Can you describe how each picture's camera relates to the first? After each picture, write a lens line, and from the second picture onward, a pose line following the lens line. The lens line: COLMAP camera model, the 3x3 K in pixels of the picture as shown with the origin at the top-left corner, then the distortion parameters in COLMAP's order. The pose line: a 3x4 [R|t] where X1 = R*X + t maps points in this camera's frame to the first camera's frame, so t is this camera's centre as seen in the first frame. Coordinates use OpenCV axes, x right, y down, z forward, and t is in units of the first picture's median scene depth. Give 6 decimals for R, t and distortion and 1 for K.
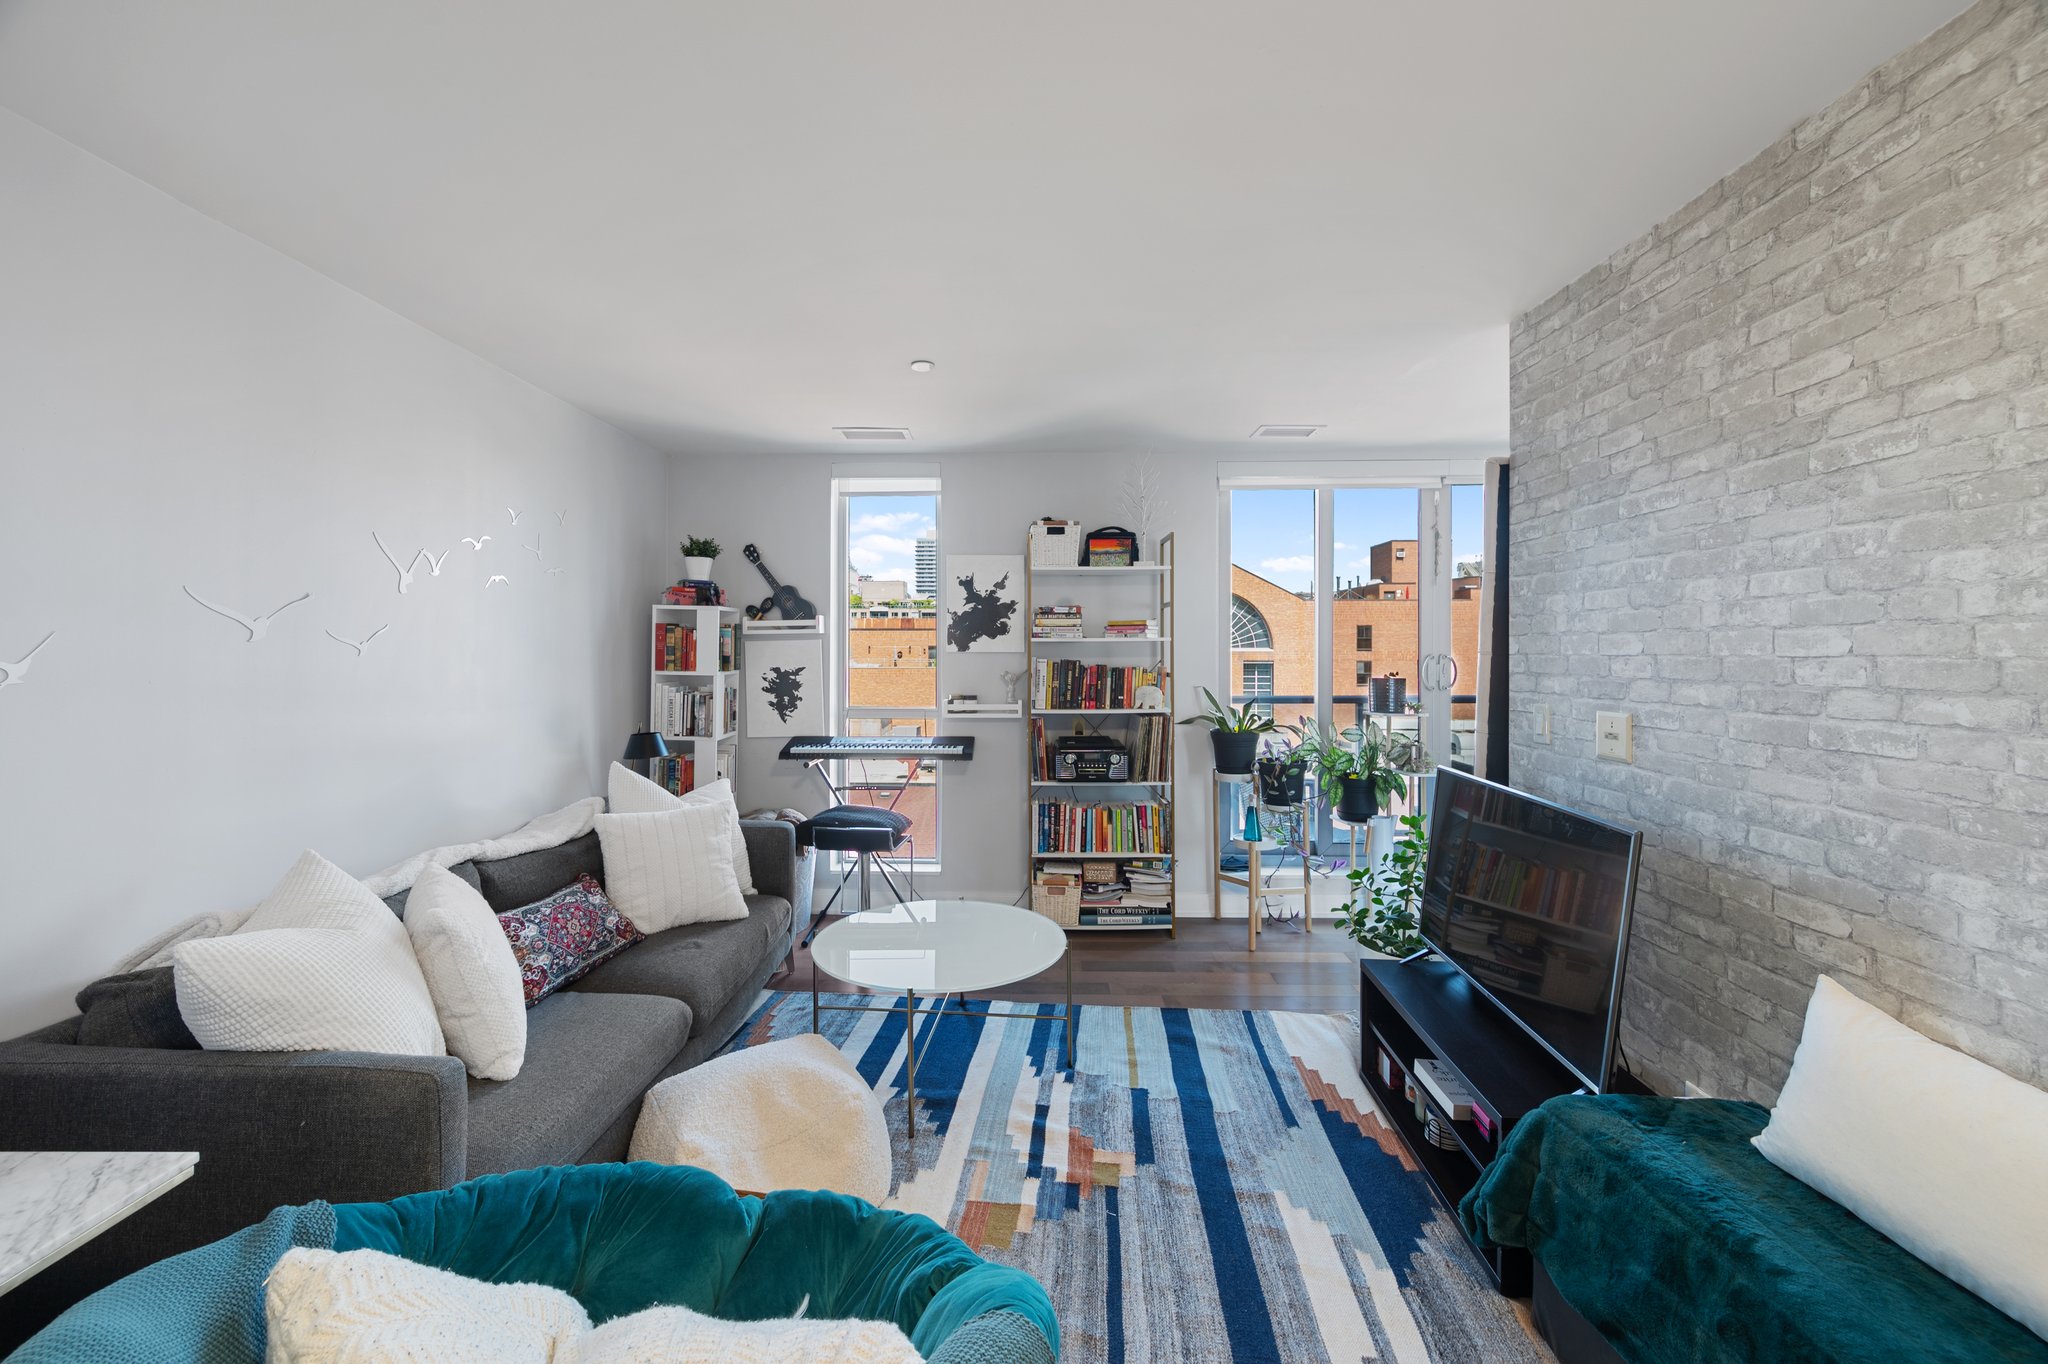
lens RADIAL K [[823.7, 0, 1015.8], [0, 823.7, 652.4], [0, 0, 1]] dist [0.000902, 0.000016]
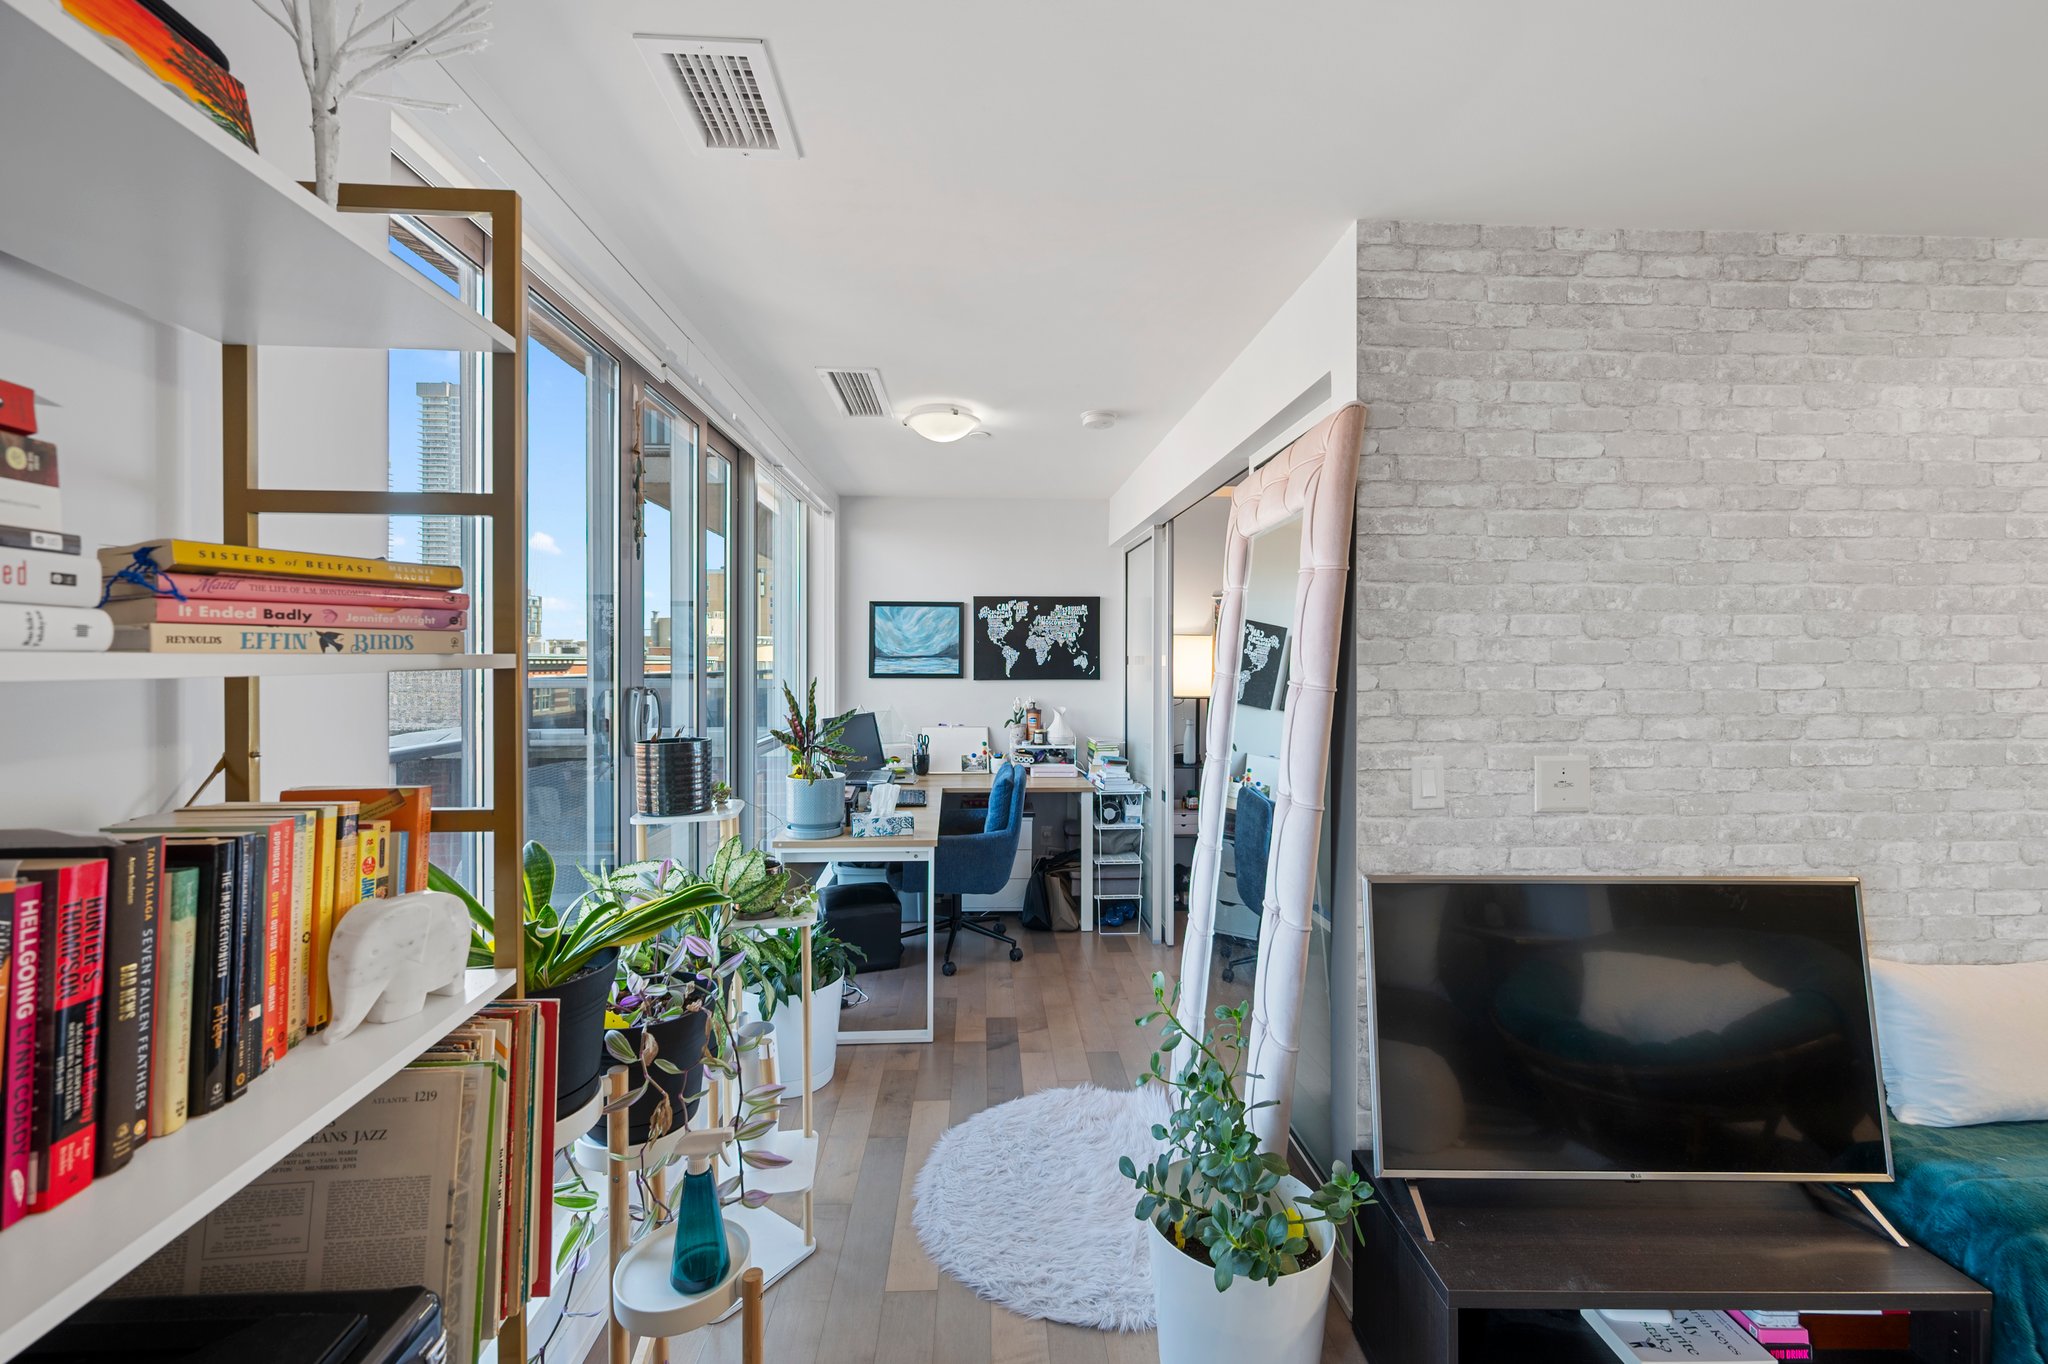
lens RADIAL K [[1004.8, 0, 1021.9], [0, 1004.8, 657.8], [0, 0, 1]] dist [-0.001074, -0.000450]
pose [[-0.086829, 0.001519, 0.996222, -0.155405], [0.002458, 0.999996, -0.001311, -0.017061], [-0.996220, 0.002335, -0.086833, 0.923129]]
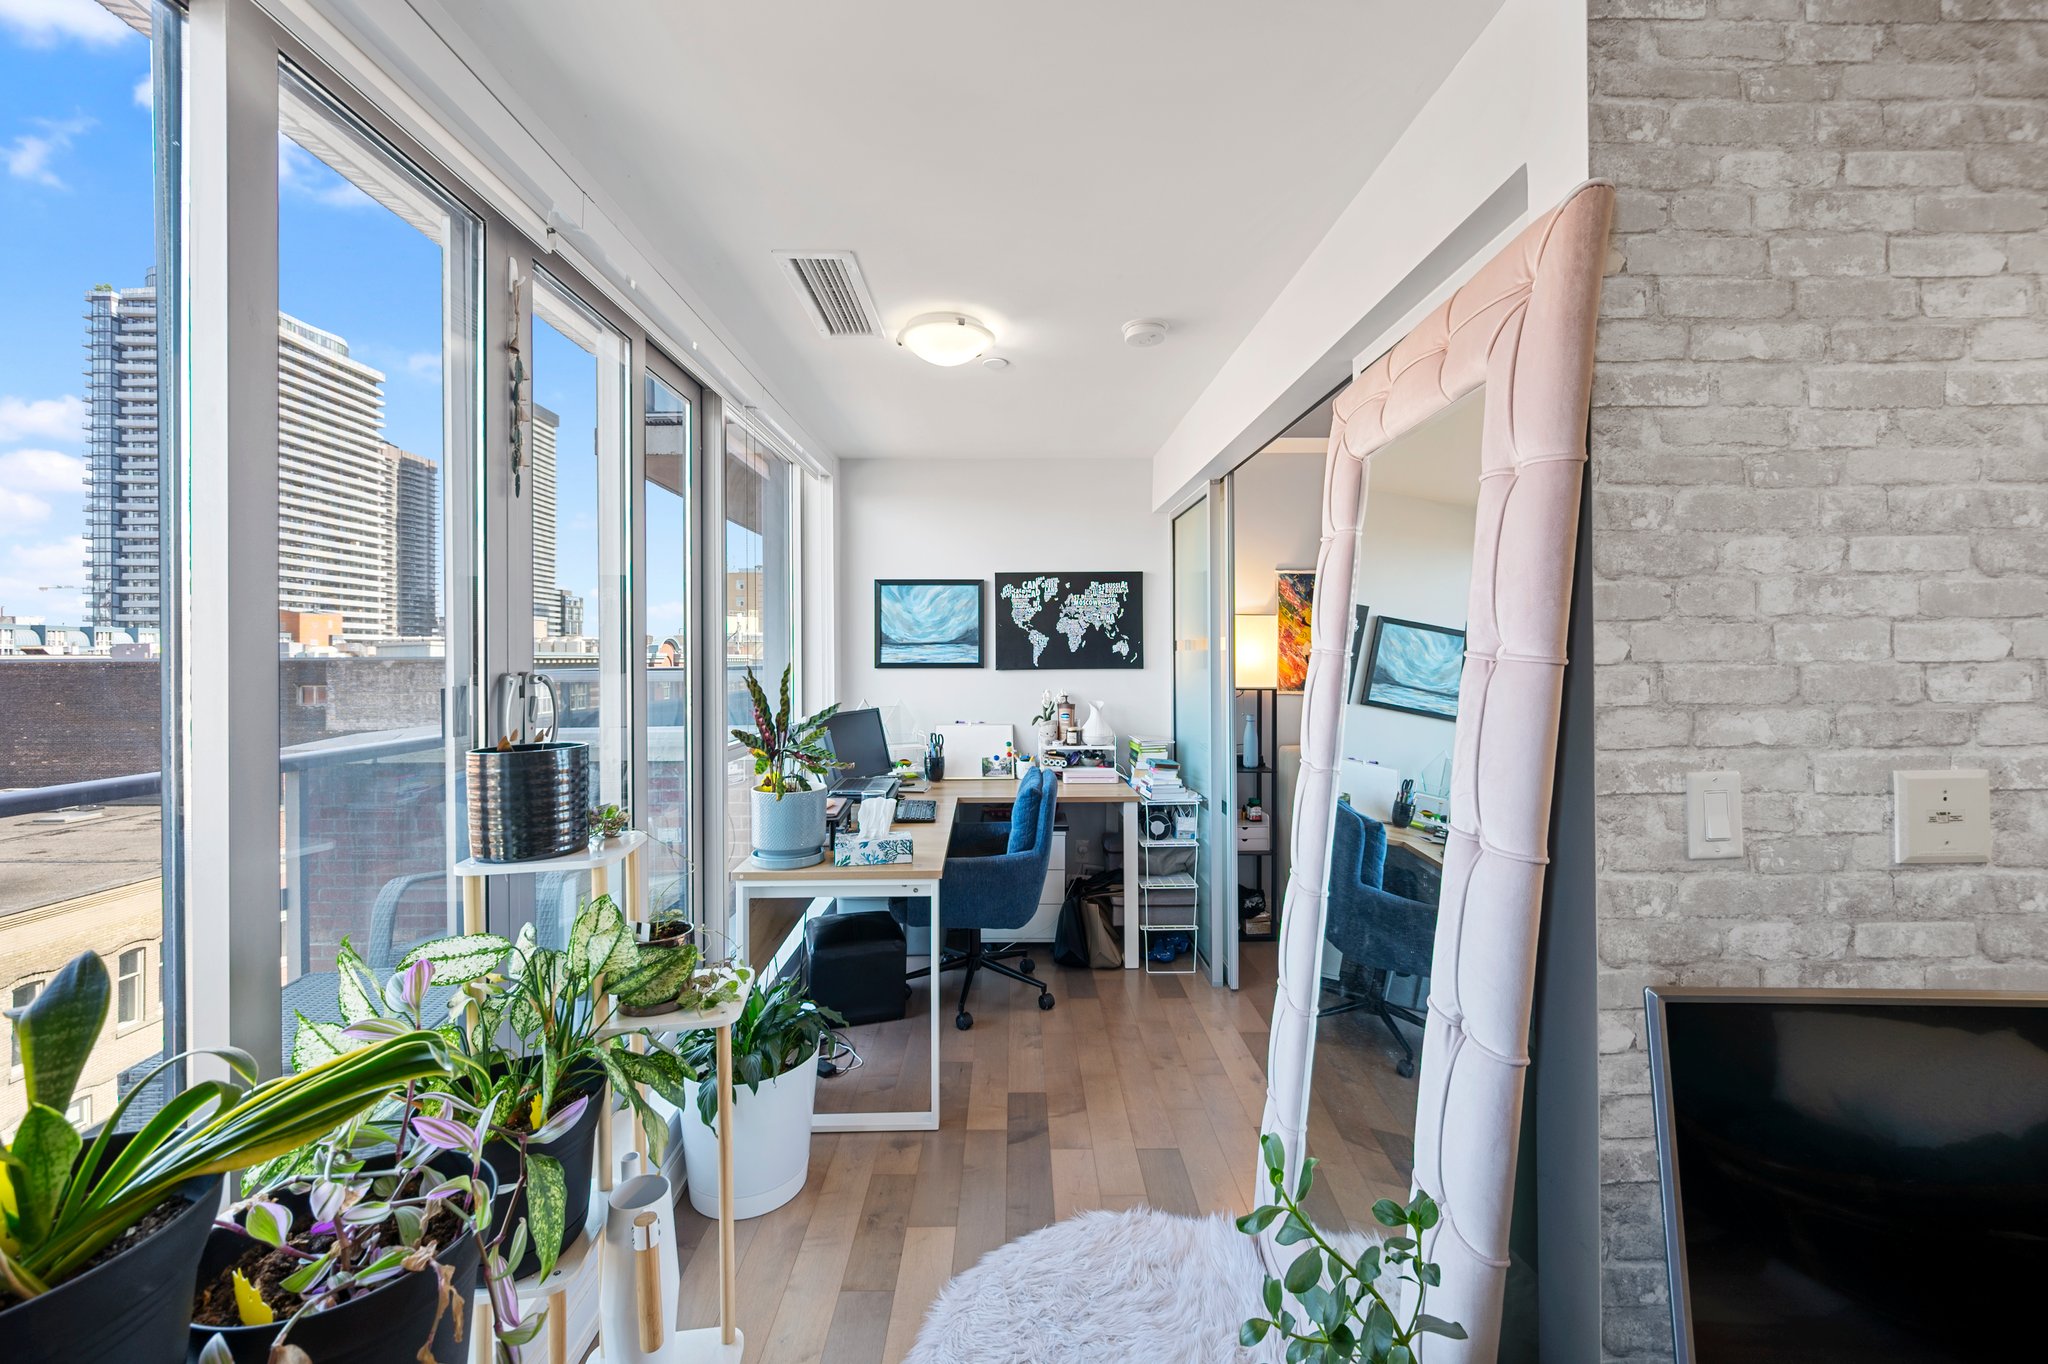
lens RADIAL K [[904.1, 0, 1012.7], [0, 904.1, 657.5], [0, 0, 1]] dist [-0.001370, 0.000852]
pose [[-0.037011, 0.005935, 0.999297, 0.096875], [0.009987, 0.999935, -0.005569, -0.000917], [-0.999265, 0.009774, -0.037068, 0.895582]]
